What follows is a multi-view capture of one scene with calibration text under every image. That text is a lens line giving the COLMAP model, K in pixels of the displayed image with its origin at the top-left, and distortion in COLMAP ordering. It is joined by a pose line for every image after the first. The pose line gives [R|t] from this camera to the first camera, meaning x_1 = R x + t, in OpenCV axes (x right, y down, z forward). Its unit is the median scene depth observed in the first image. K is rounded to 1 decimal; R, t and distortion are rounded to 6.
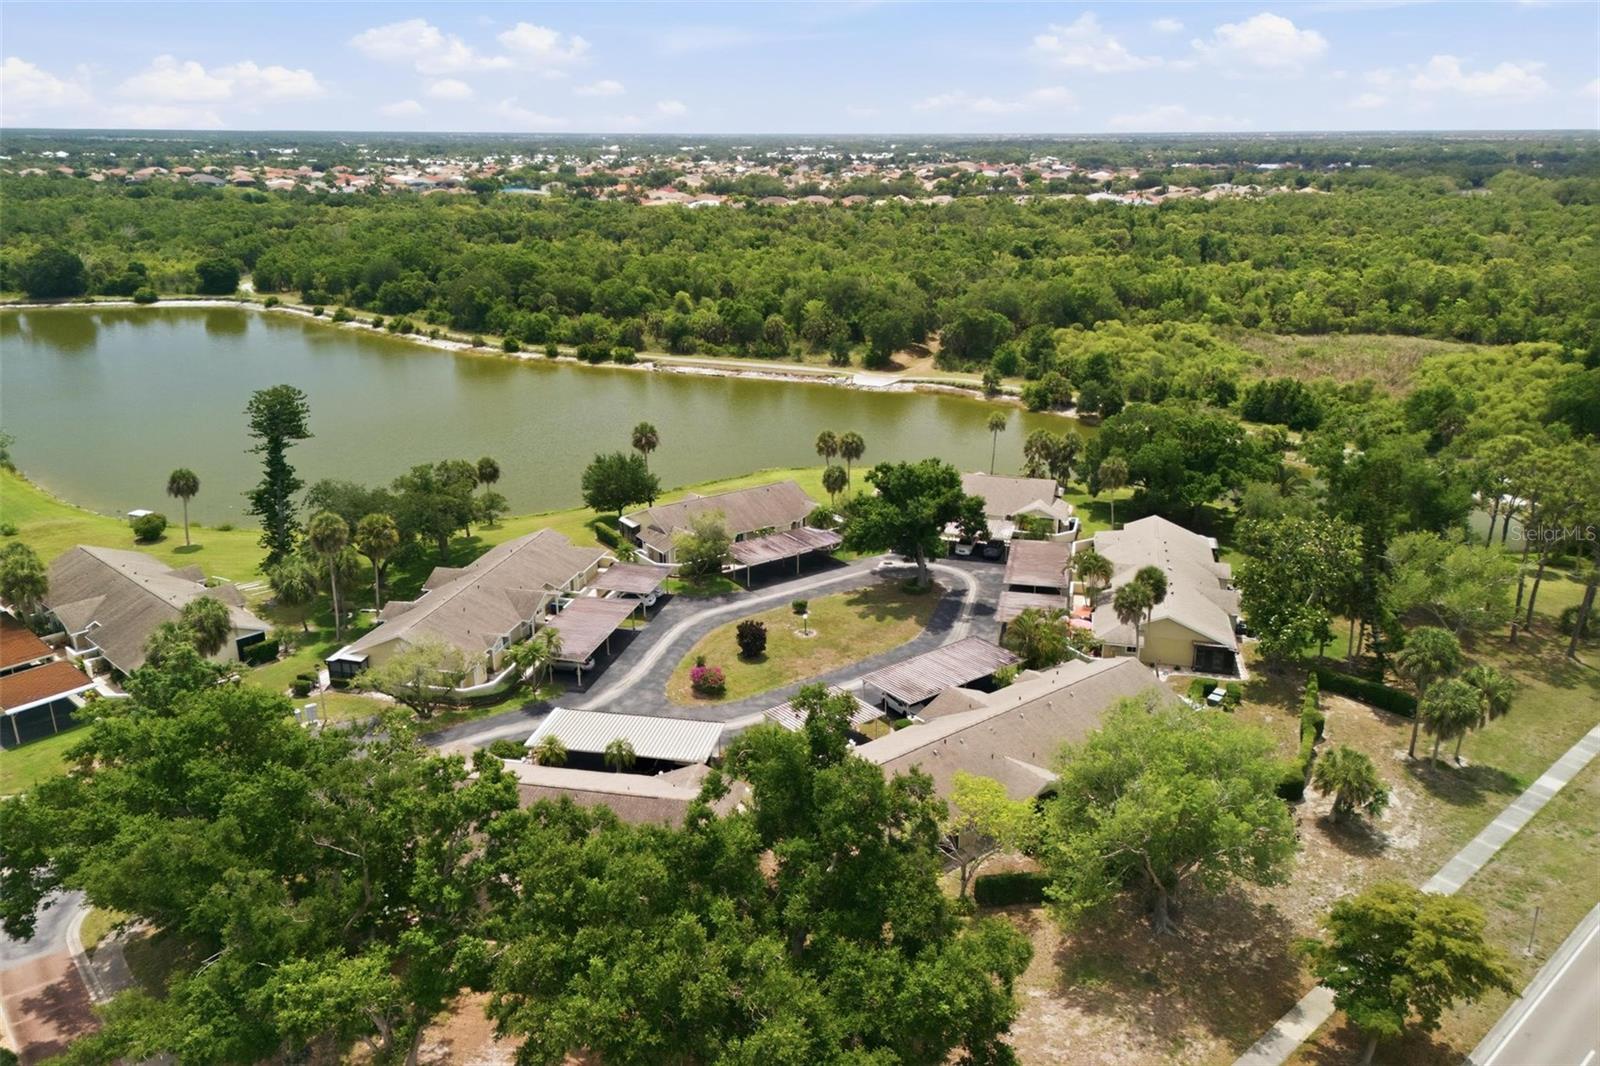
lens RADIAL K [[1168.3, 0, 800.0], [0, 1168.3, 533.0], [0, 0, 1]] dist [0.087466, -0.089873]
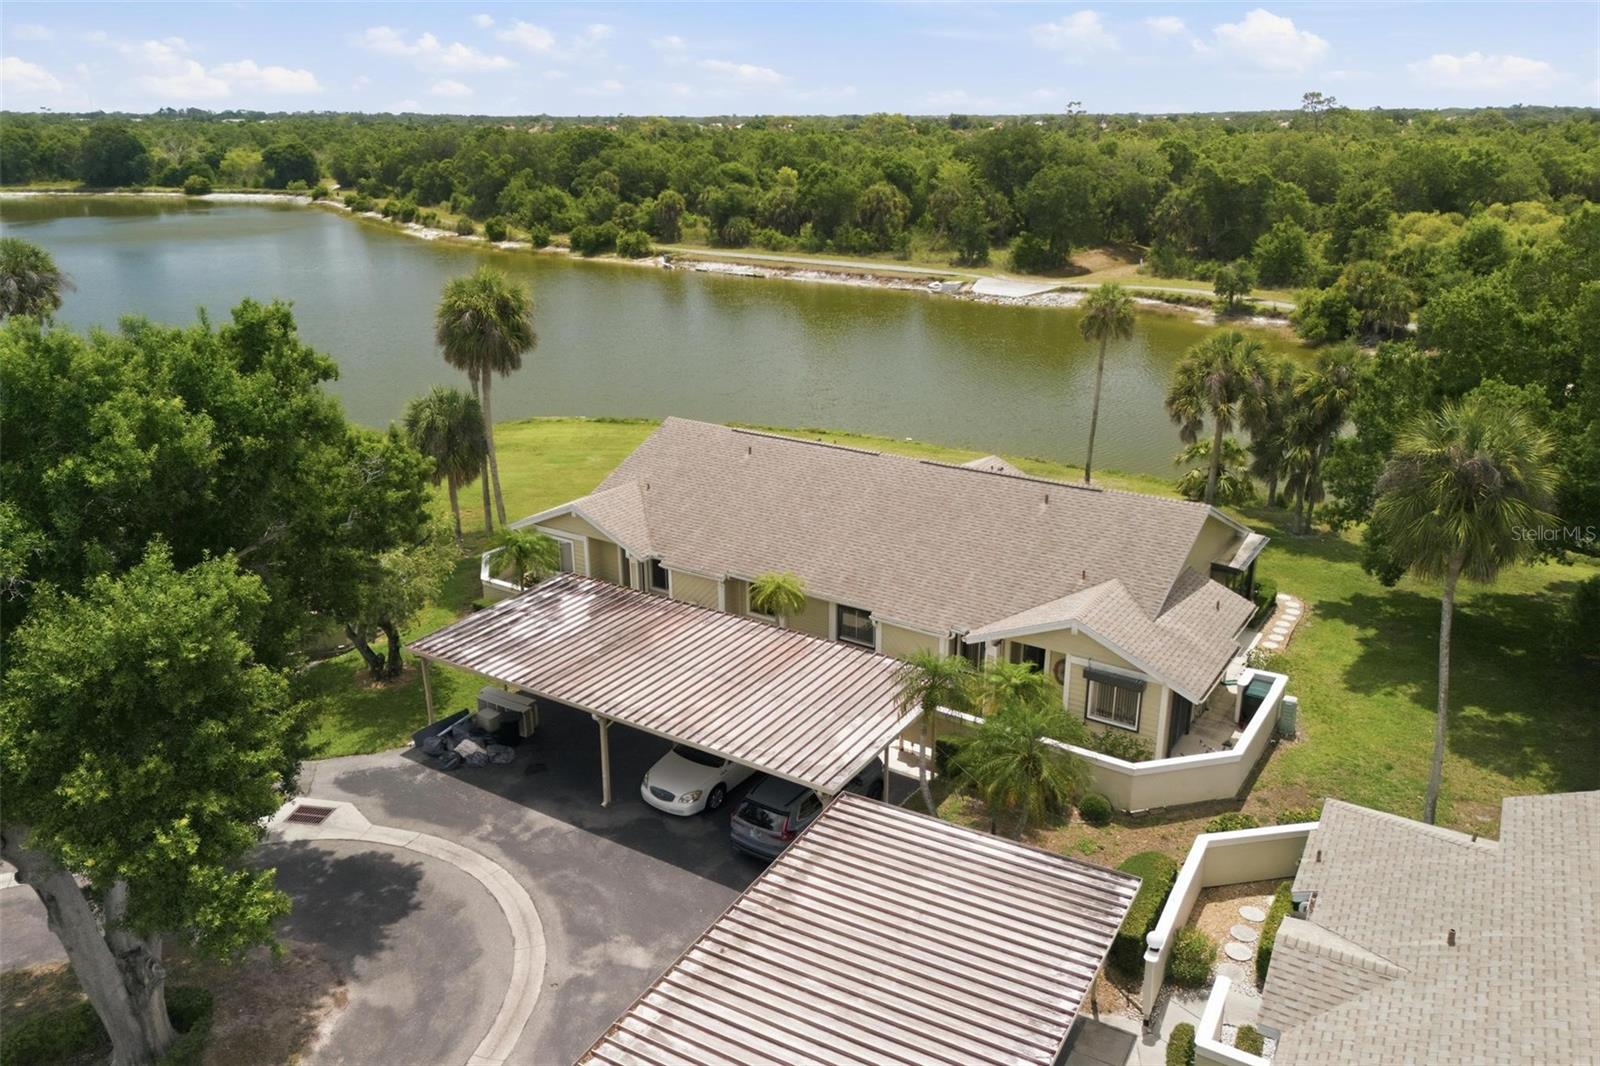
lens RADIAL K [[1168.3, 0, 800.0], [0, 1168.3, 533.0], [0, 0, 1]] dist [0.087466, -0.089873]
pose [[0.959615, 0.088274, -0.267110, 0.116763], [-0.084913, 0.996096, 0.024130, -0.021841], [0.268197, -0.000474, 0.963364, 0.427329]]
